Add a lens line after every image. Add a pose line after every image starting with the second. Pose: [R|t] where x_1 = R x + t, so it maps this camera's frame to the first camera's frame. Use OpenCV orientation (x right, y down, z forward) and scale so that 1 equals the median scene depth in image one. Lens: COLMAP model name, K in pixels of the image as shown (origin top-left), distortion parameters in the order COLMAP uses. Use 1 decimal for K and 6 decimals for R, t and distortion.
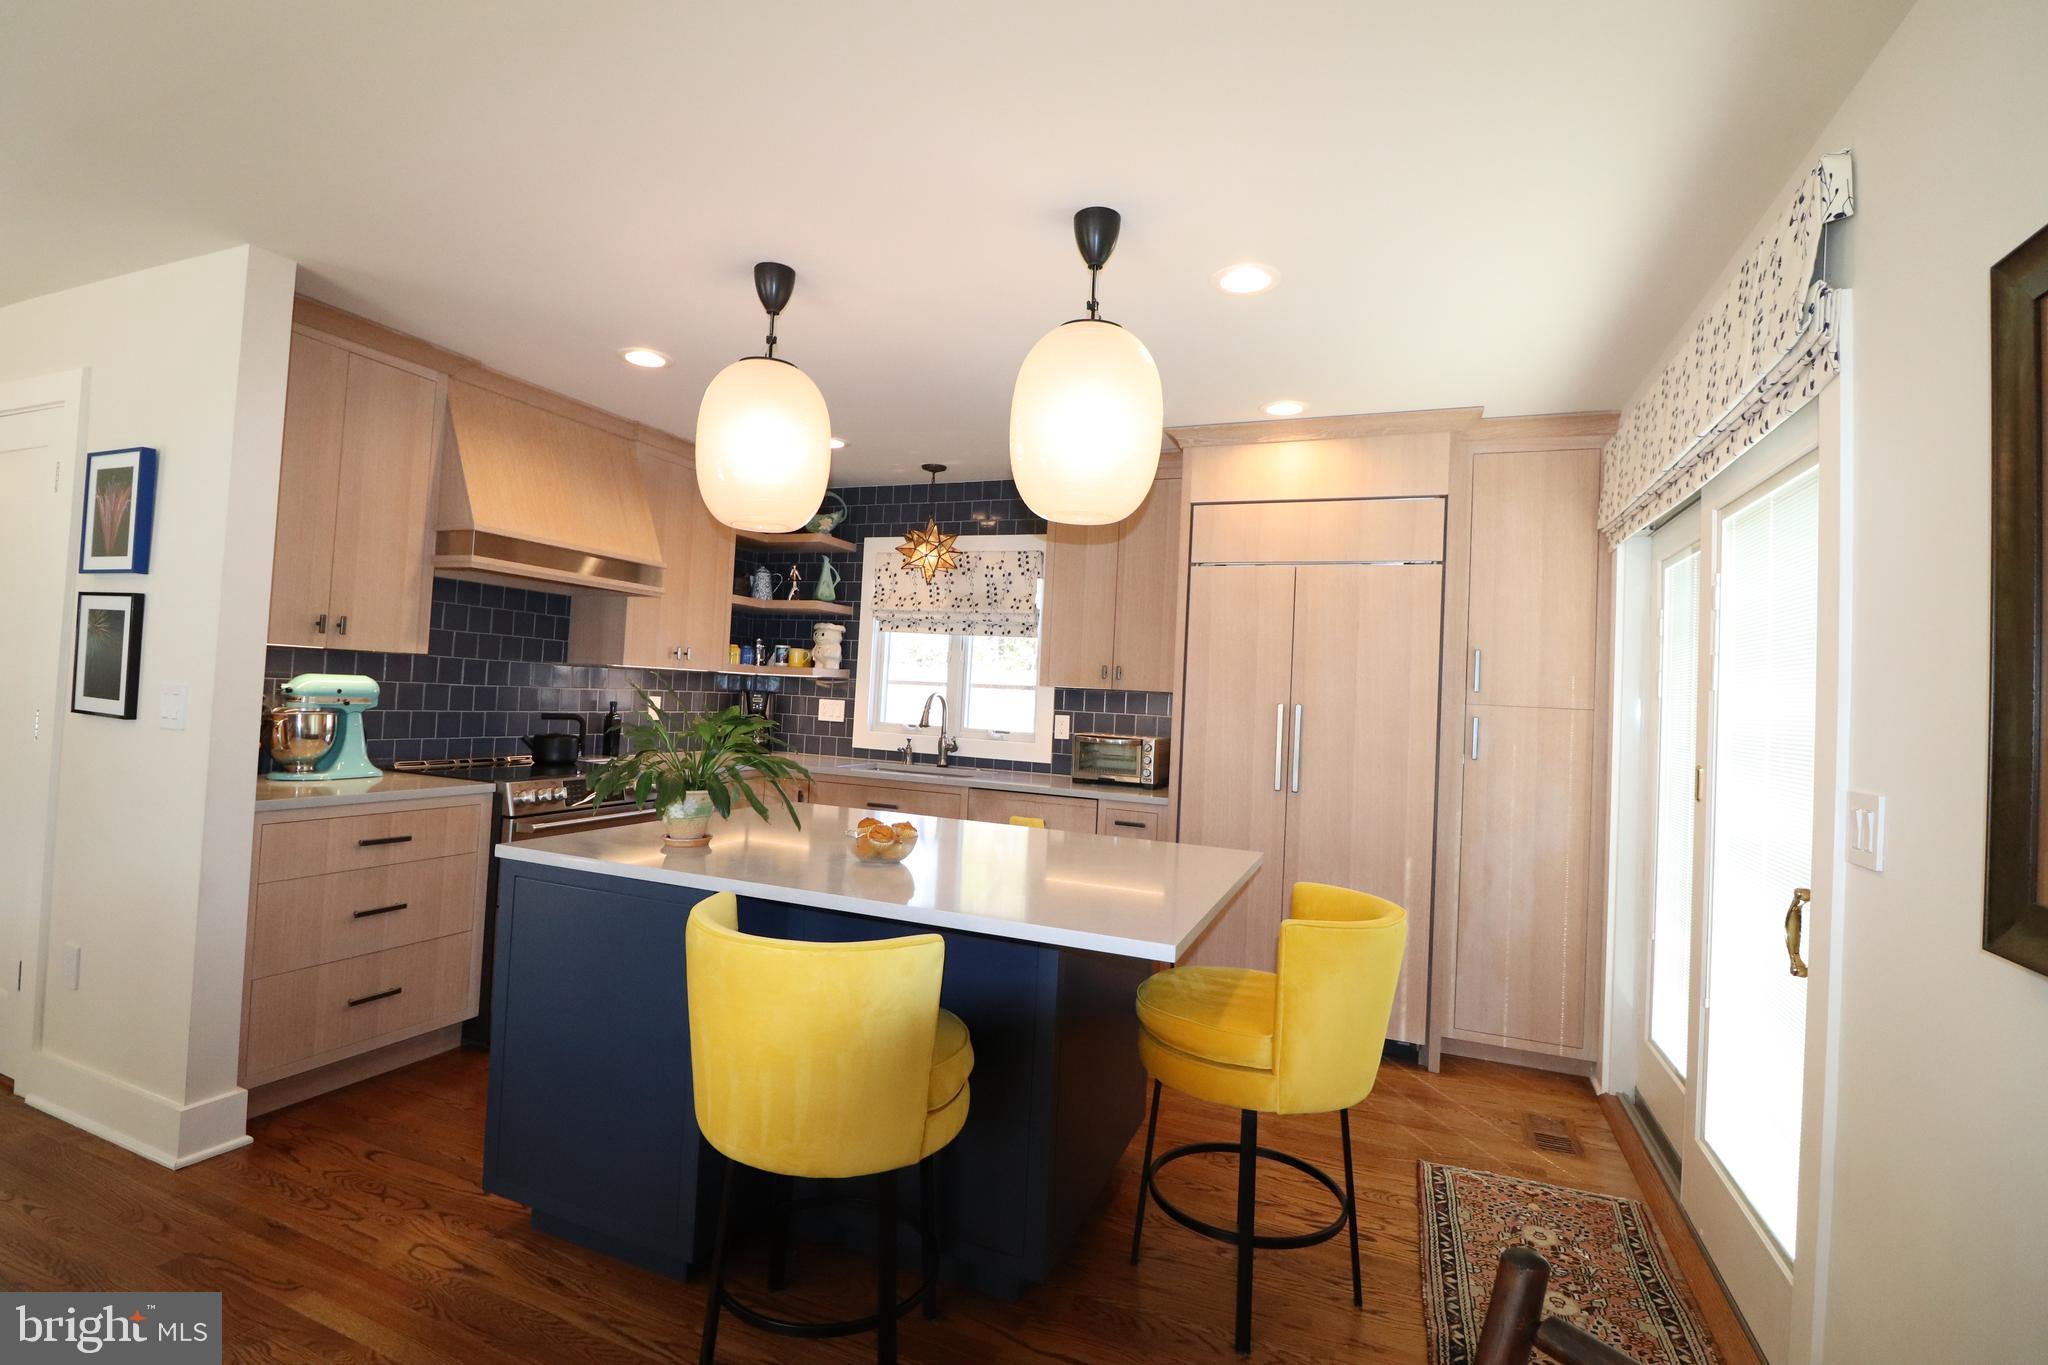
lens RADIAL K [[947.6, 0, 1015.5], [0, 947.6, 662.4], [0, 0, 1]] dist [-0.000767, -0.012796]
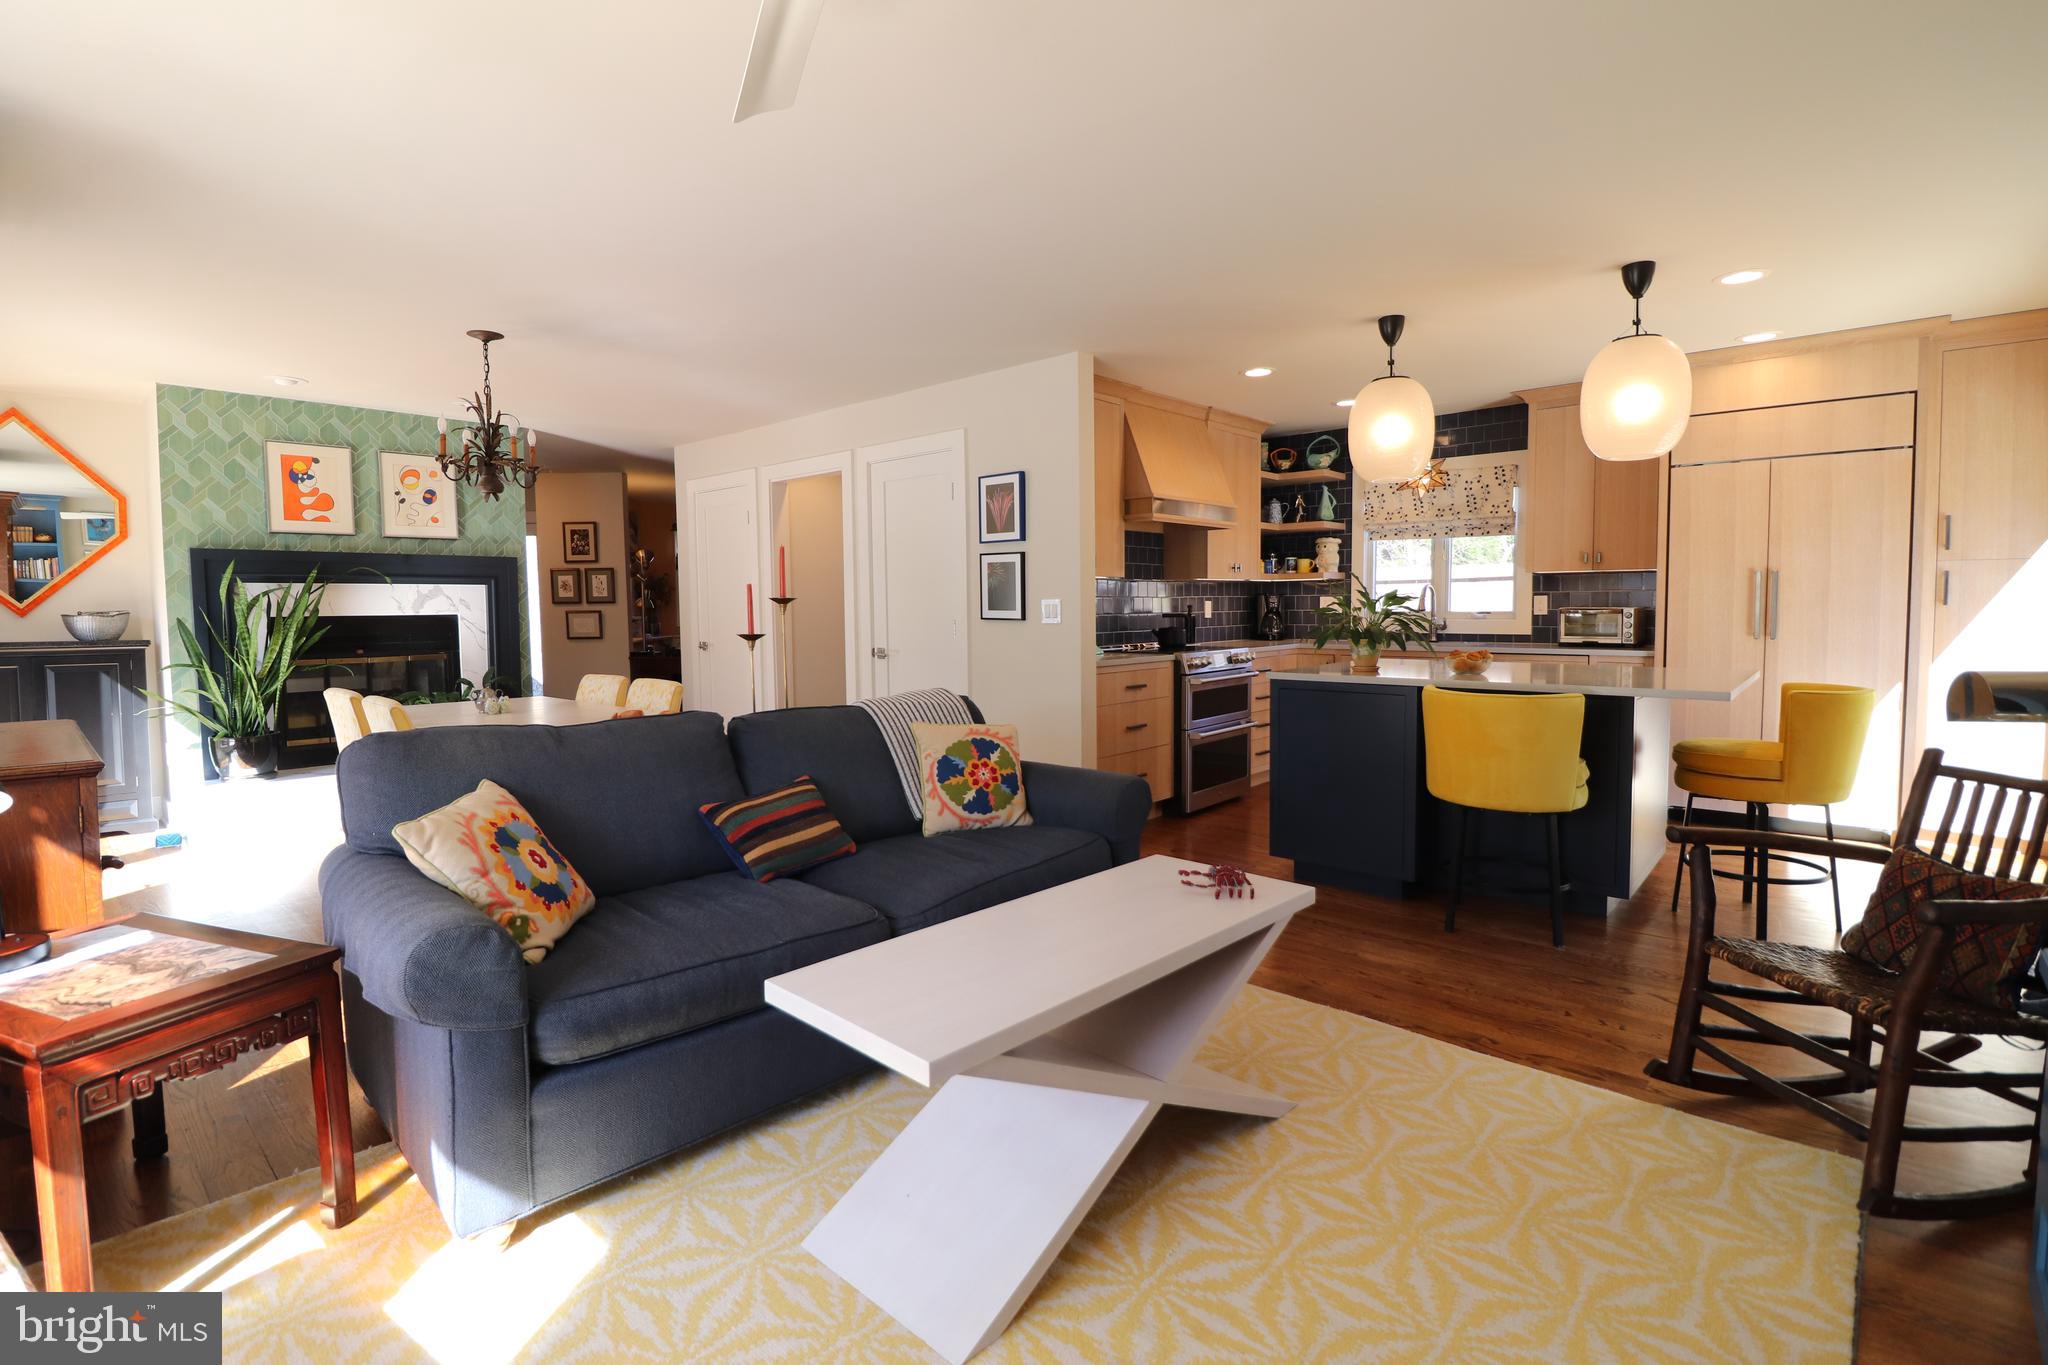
lens RADIAL K [[947.6, 0, 1015.5], [0, 947.6, 662.4], [0, 0, 1]] dist [-0.000767, -0.012796]
pose [[0.937218, -0.039309, -0.346520, -0.168056], [0.069985, 0.994614, 0.076457, -0.000473], [0.341648, -0.095908, 0.934921, -0.407299]]
